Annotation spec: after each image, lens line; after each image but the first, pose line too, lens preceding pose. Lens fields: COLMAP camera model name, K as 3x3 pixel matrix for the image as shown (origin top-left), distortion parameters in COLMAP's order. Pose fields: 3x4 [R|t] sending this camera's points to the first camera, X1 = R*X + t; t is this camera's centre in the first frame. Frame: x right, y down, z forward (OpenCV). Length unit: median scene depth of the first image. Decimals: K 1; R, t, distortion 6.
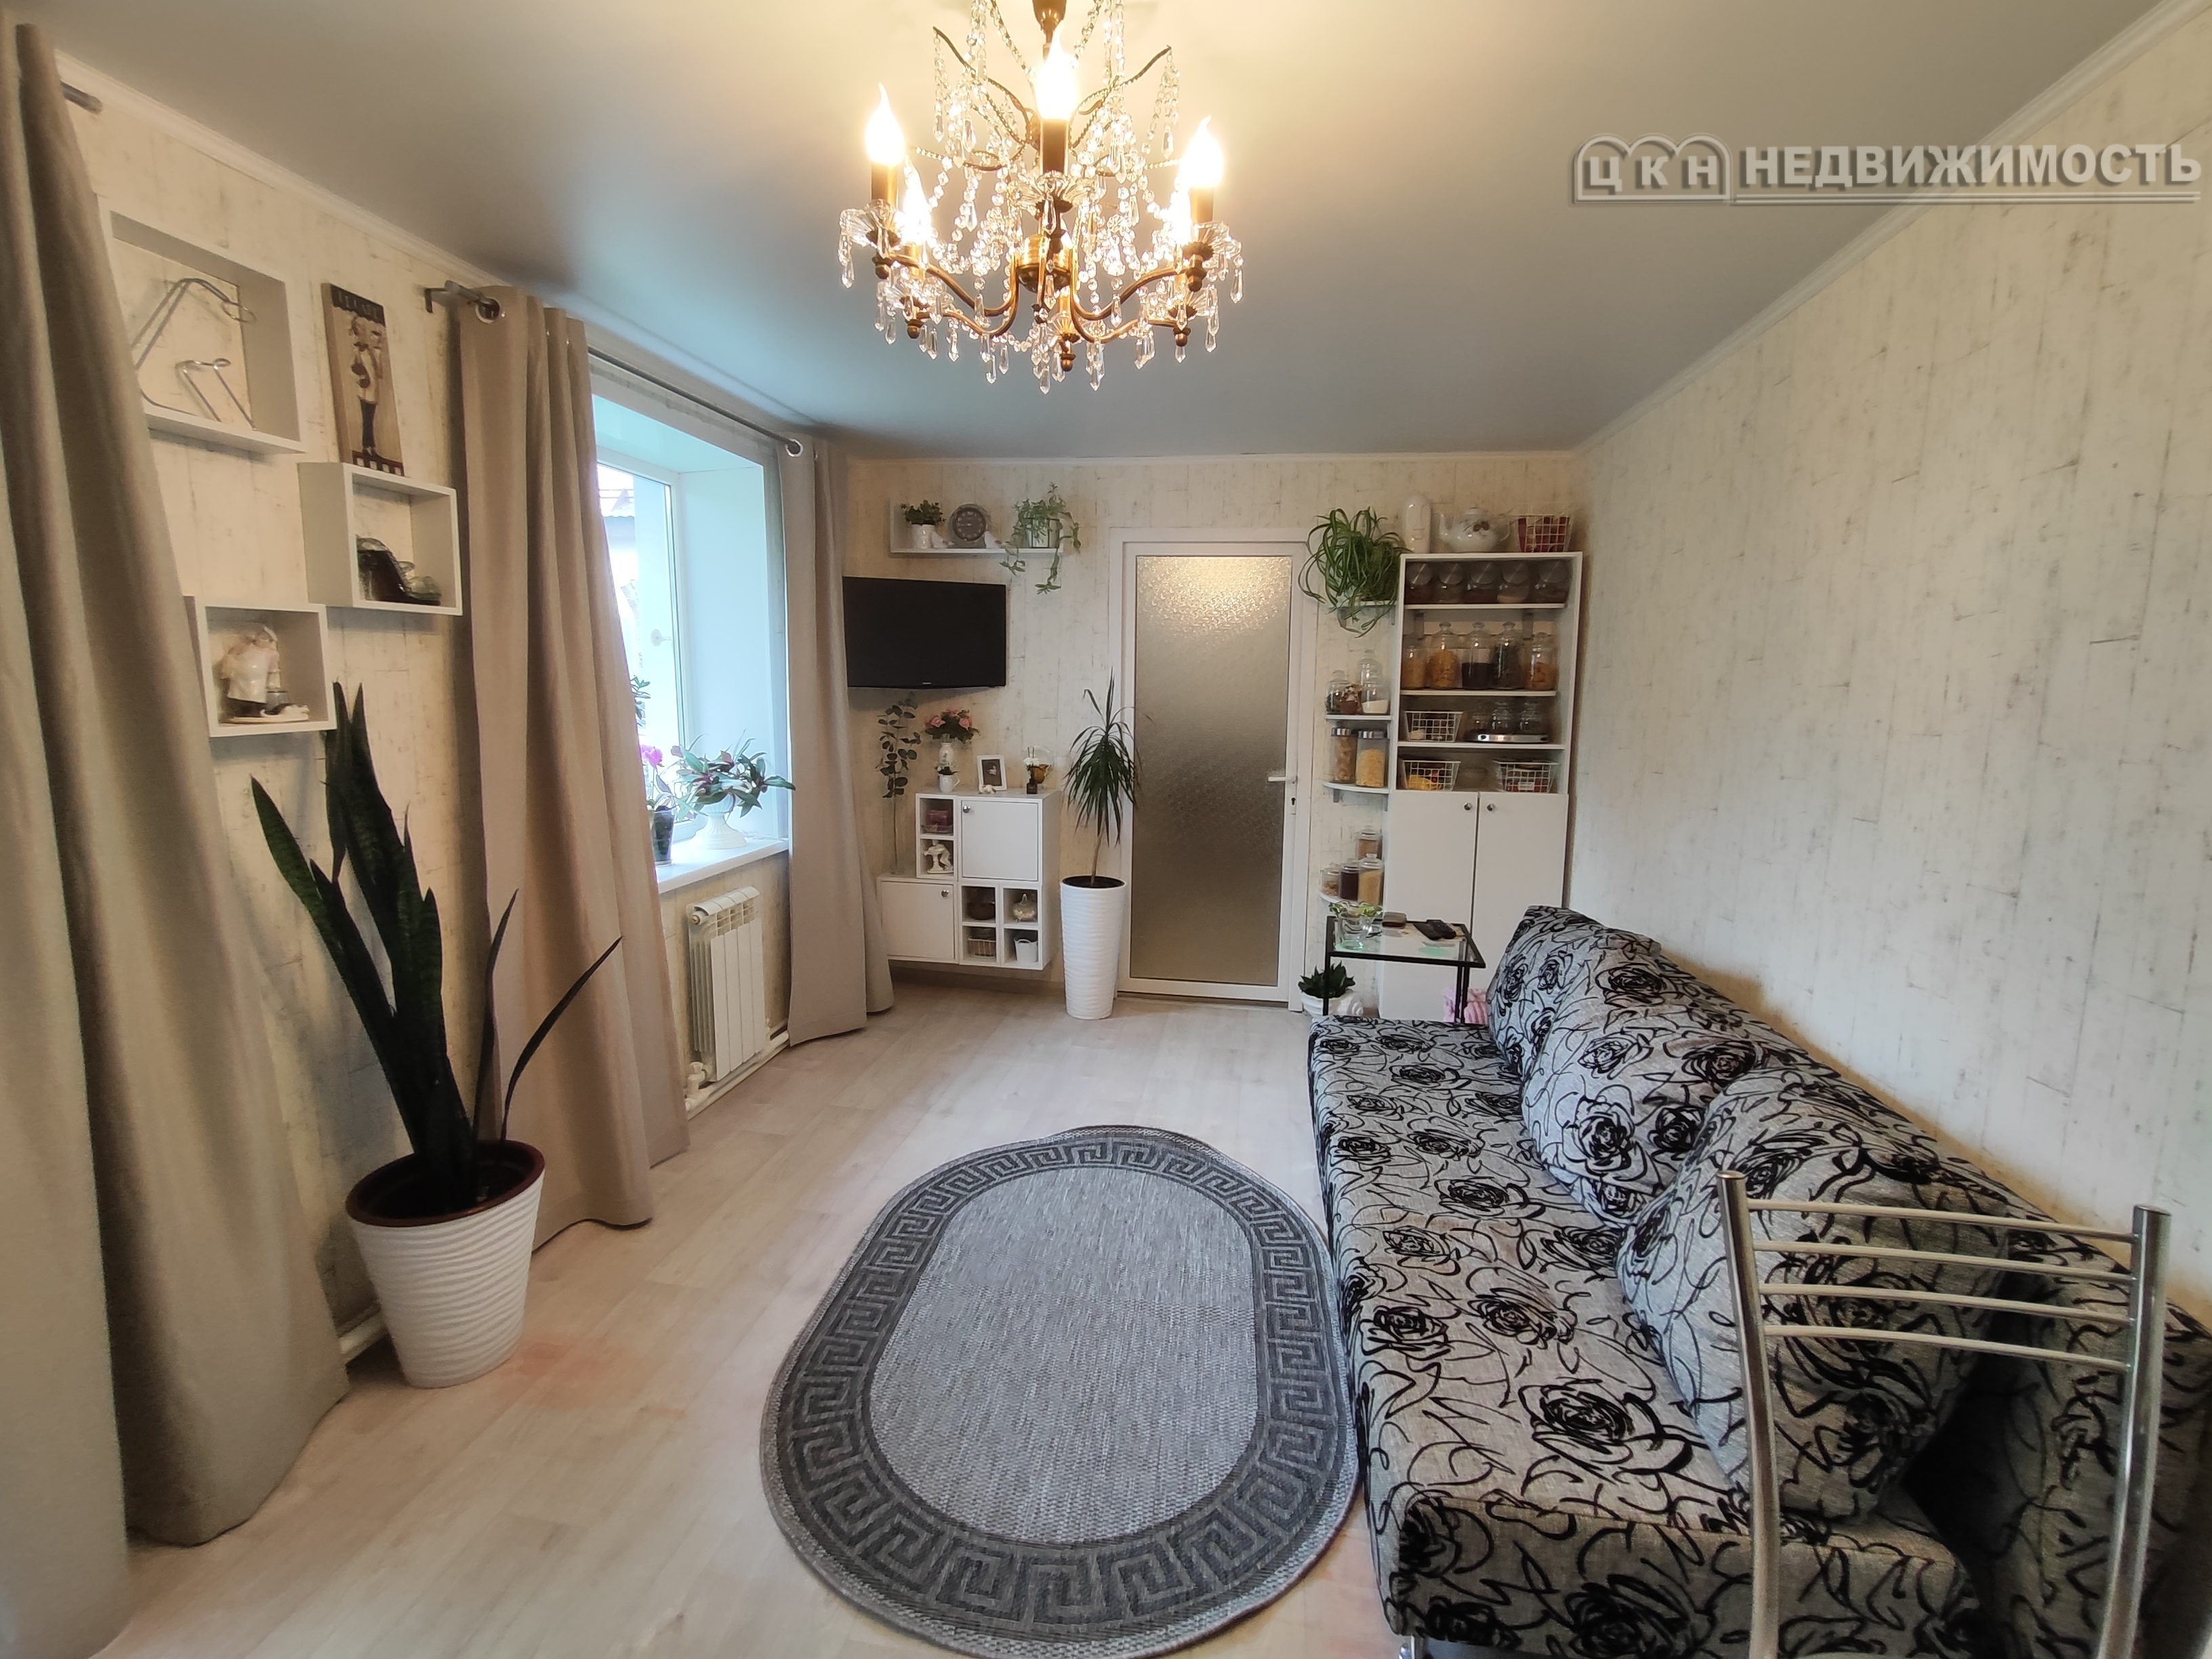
lens RADIAL K [[1016.1, 0, 1103.3], [0, 1016.1, 823.9], [0, 0, 1]] dist [-0.011546, 0.007149]
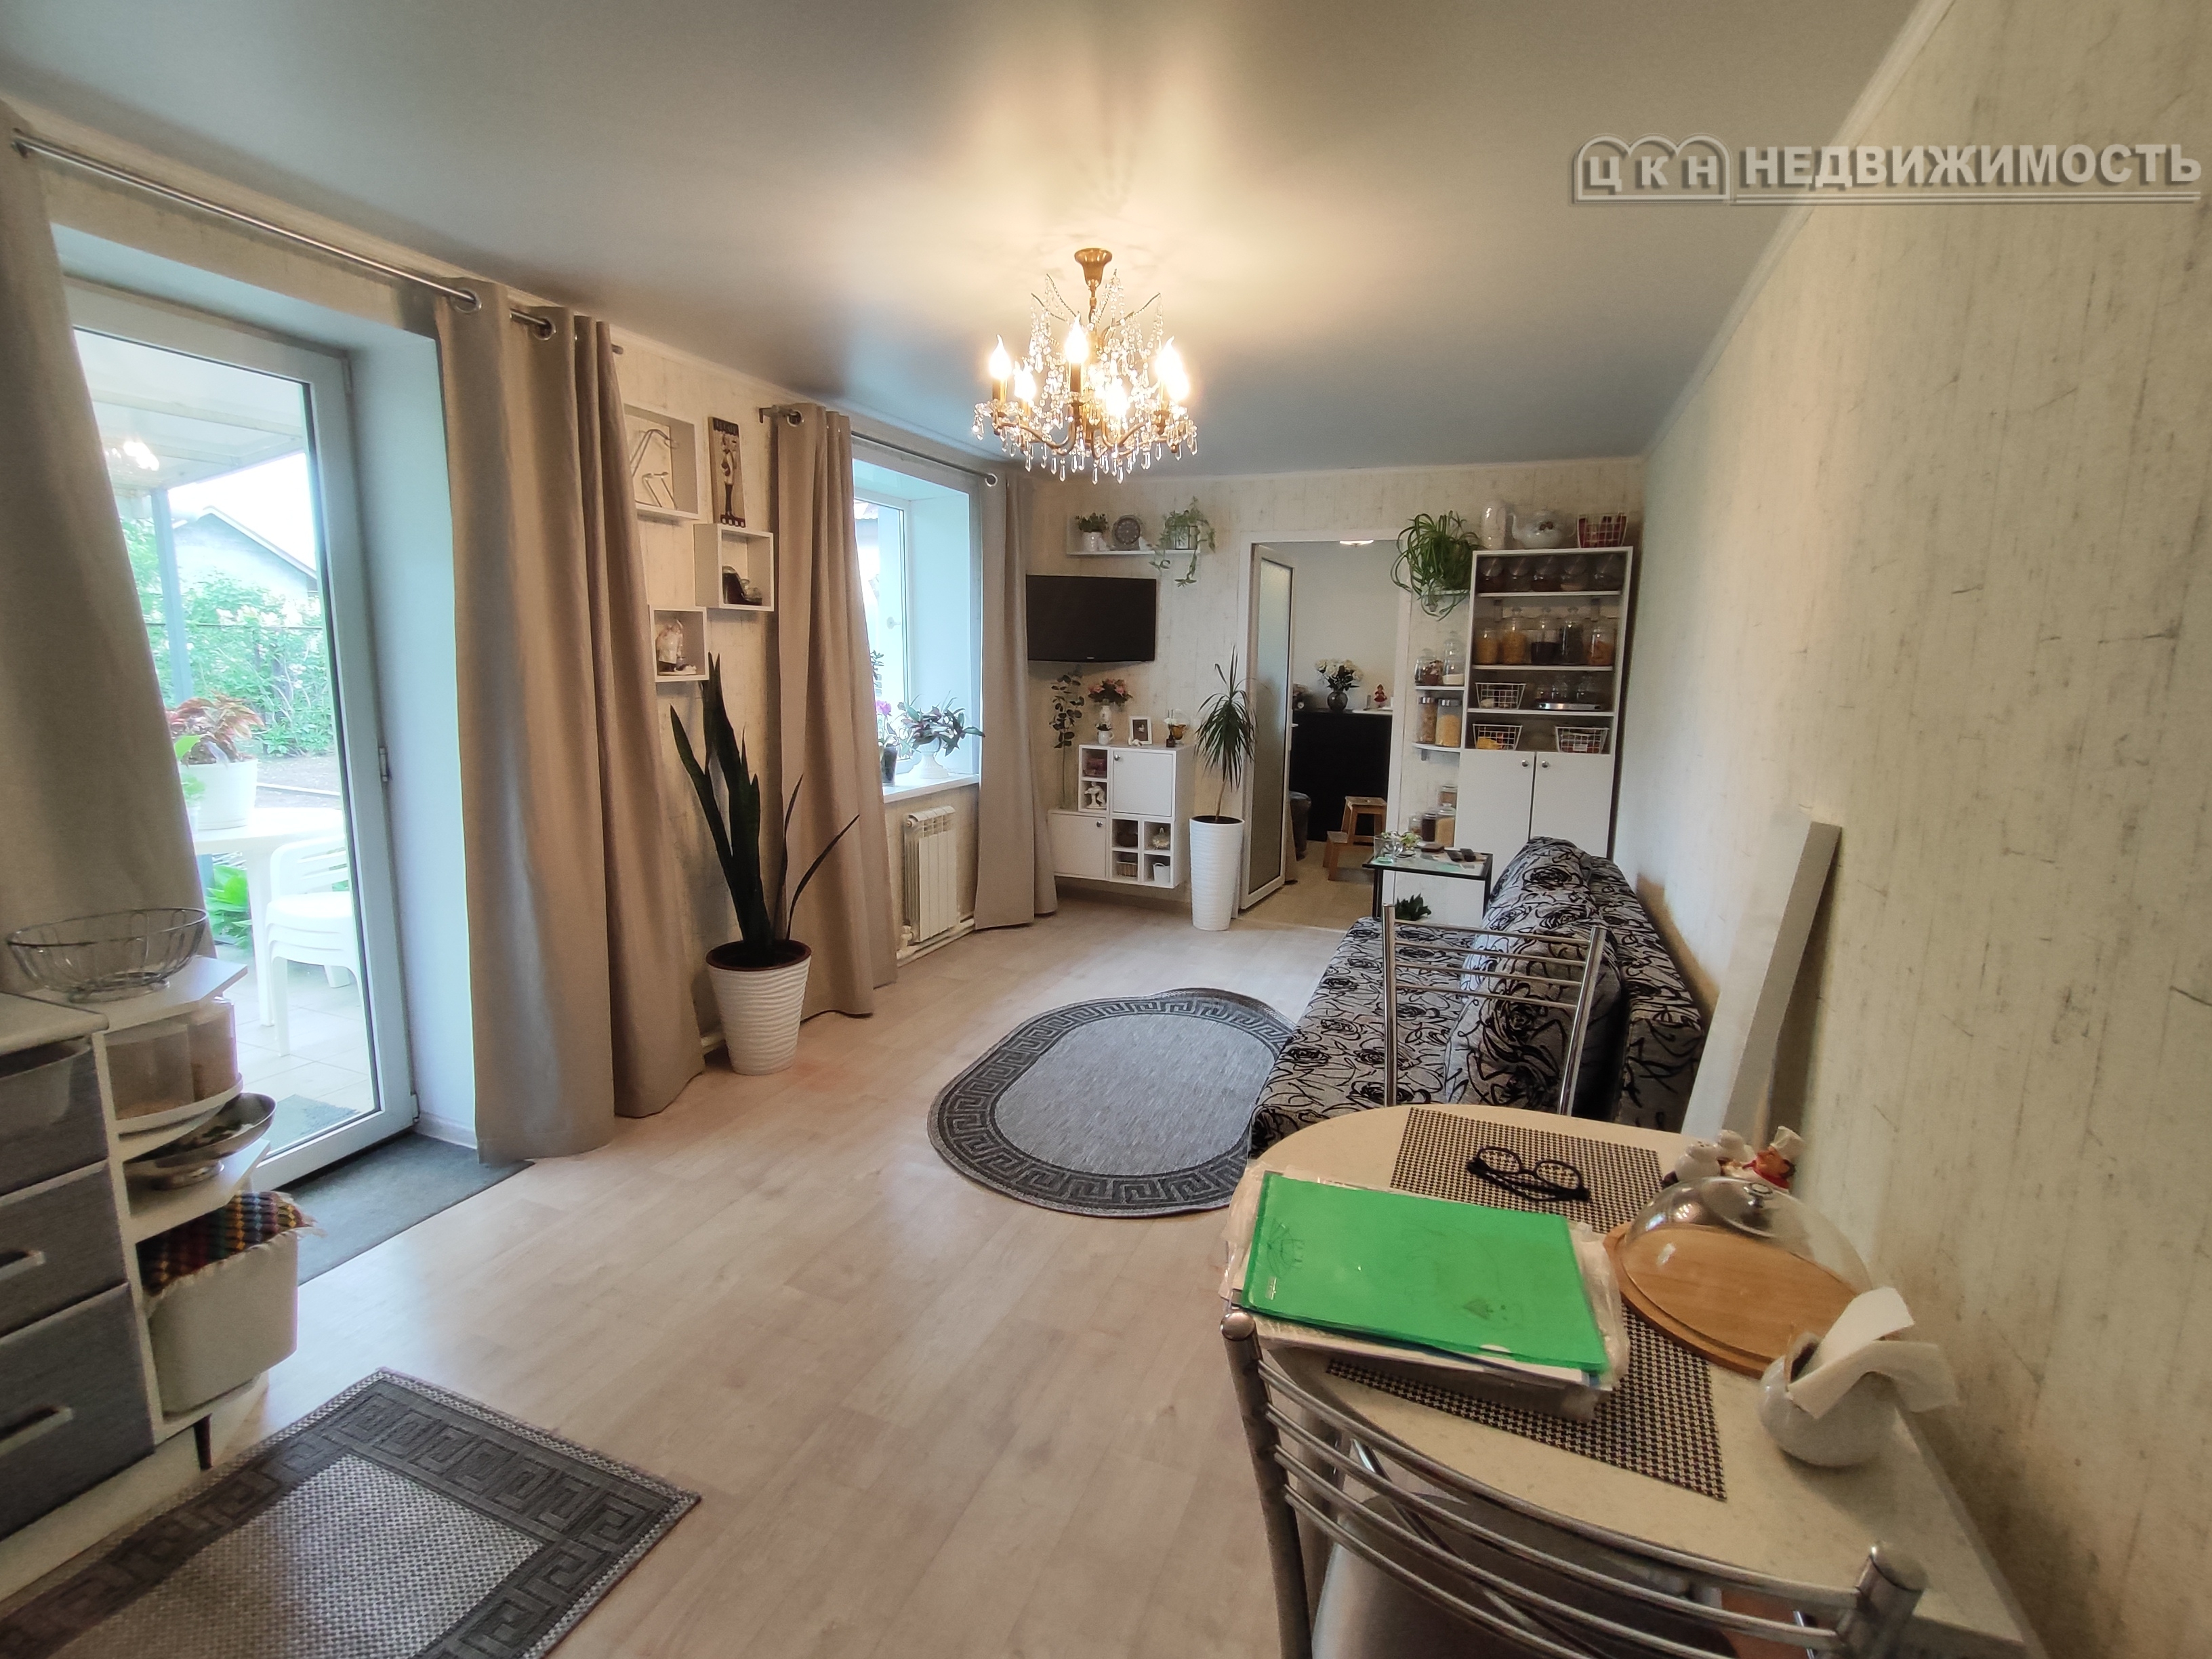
lens RADIAL K [[1016.1, 0, 1098.1], [0, 1016.1, 818.7], [0, 0, 1]] dist [-0.011546, 0.007149]
pose [[0.976027, 0.037627, -0.214374, 0.151151], [-0.034532, 0.999238, 0.018169, 0.050667], [0.214894, -0.010331, 0.976583, -0.311489]]
